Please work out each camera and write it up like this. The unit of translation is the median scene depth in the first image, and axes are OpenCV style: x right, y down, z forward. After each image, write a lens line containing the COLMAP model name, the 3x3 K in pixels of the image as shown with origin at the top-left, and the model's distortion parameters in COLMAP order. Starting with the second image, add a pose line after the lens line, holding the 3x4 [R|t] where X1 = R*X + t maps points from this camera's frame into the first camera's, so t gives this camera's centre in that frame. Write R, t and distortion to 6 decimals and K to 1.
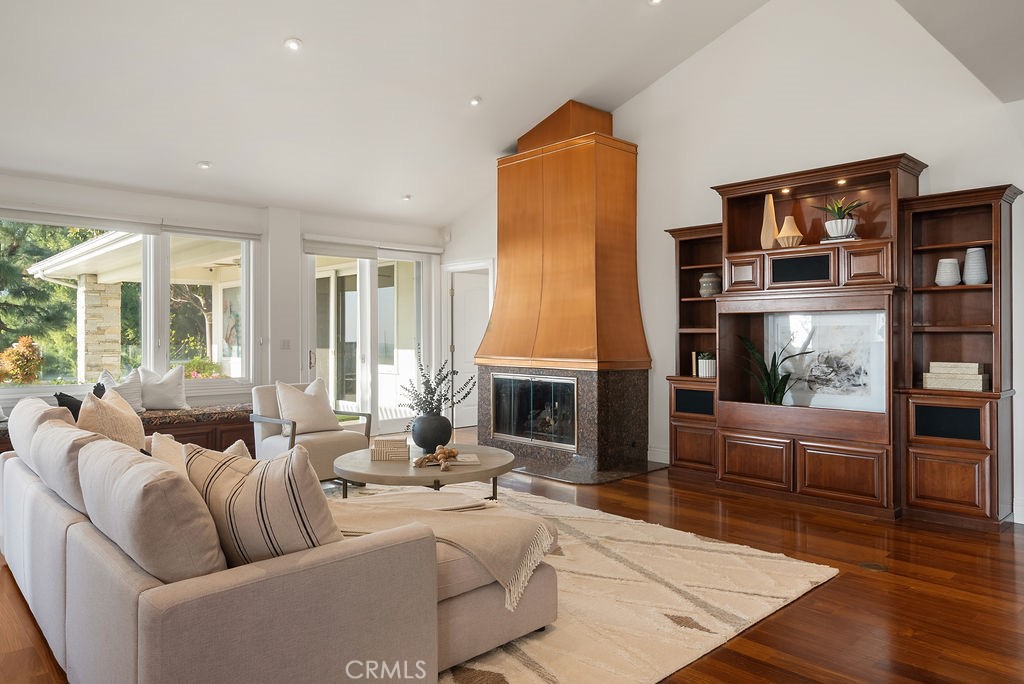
lens RADIAL K [[685.9, 0, 514.4], [0, 685.9, 331.3], [0, 0, 1]] dist [0.009986, -0.005157]
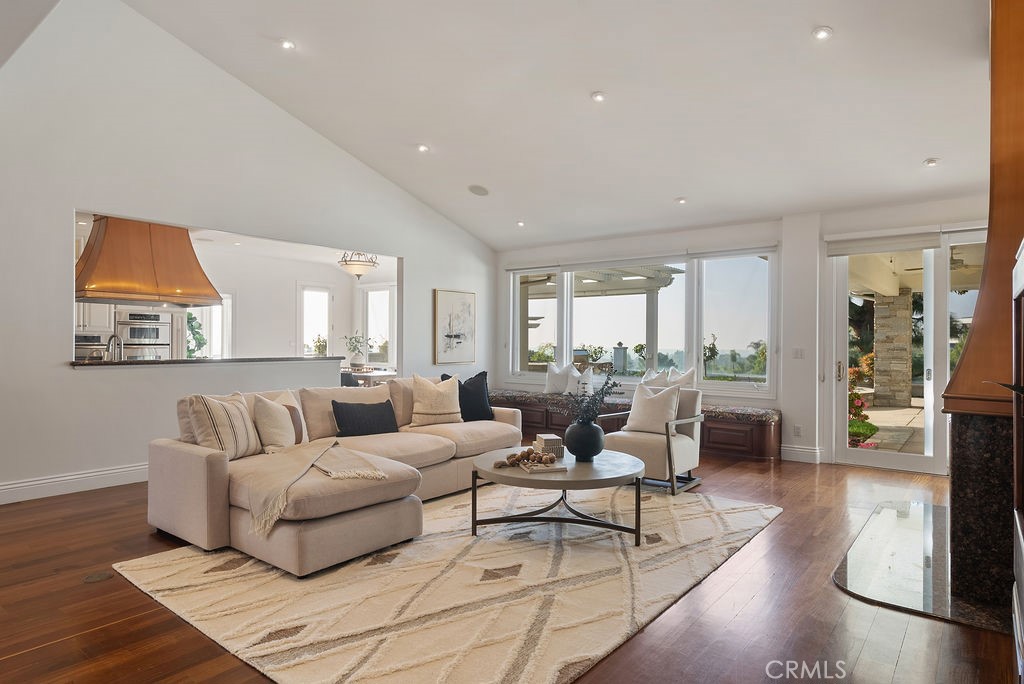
lens RADIAL K [[596.0, 0, 508.2], [0, 596.0, 340.2], [0, 0, 1]] dist [0.004587, 0.003430]
pose [[0.127782, 0.001737, -0.991801, 0.537264], [-0.000735, 0.999998, 0.001656, -0.001090], [0.991802, 0.000517, 0.127783, 0.568846]]
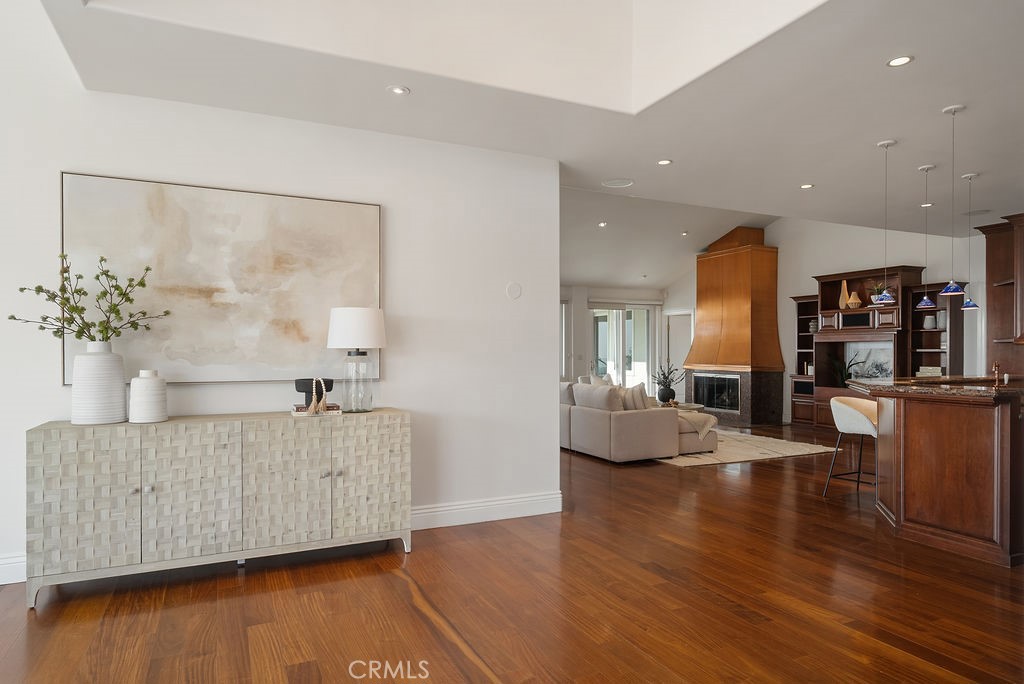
lens RADIAL K [[631.1, 0, 510.6], [0, 631.1, 353.1], [0, 0, 1]] dist [0.015980, -0.000838]
pose [[0.952561, 0.002450, -0.304339, 0.018626], [-0.000622, 0.999981, 0.006103, -0.004201], [0.304348, -0.005624, 0.952544, -0.857535]]
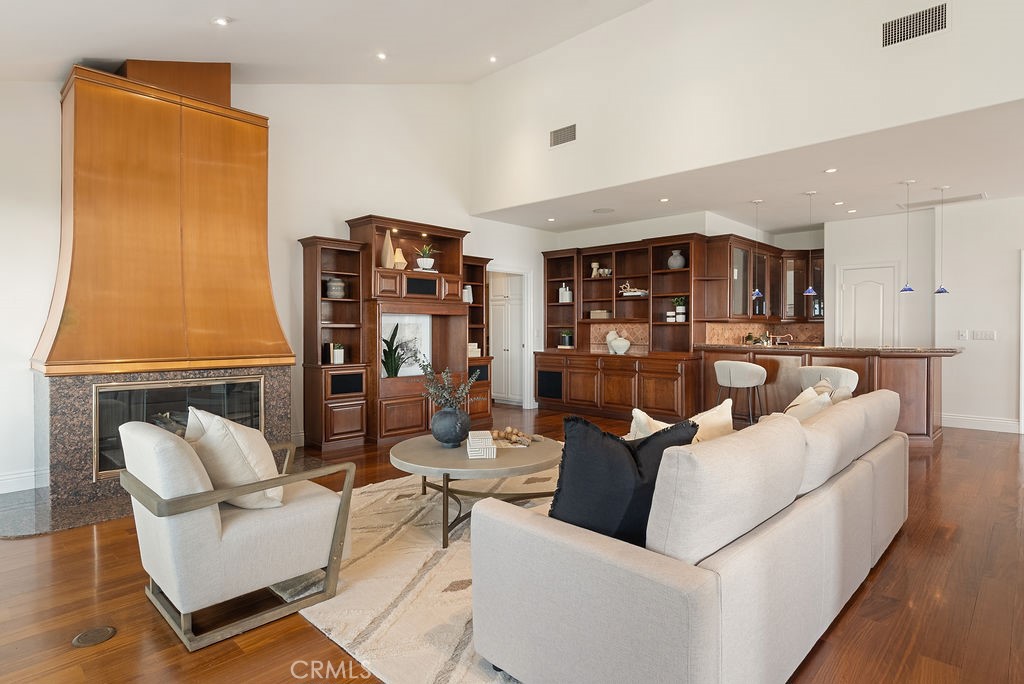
lens RADIAL K [[545.6, 0, 511.2], [0, 545.6, 333.0], [0, 0, 1]] dist [0.012231, 0.000113]
pose [[-0.050185, -0.006915, 0.998716, -0.670298], [-0.005124, 0.999965, 0.006666, 0.004208], [-0.998727, -0.004783, -0.050219, 0.698181]]
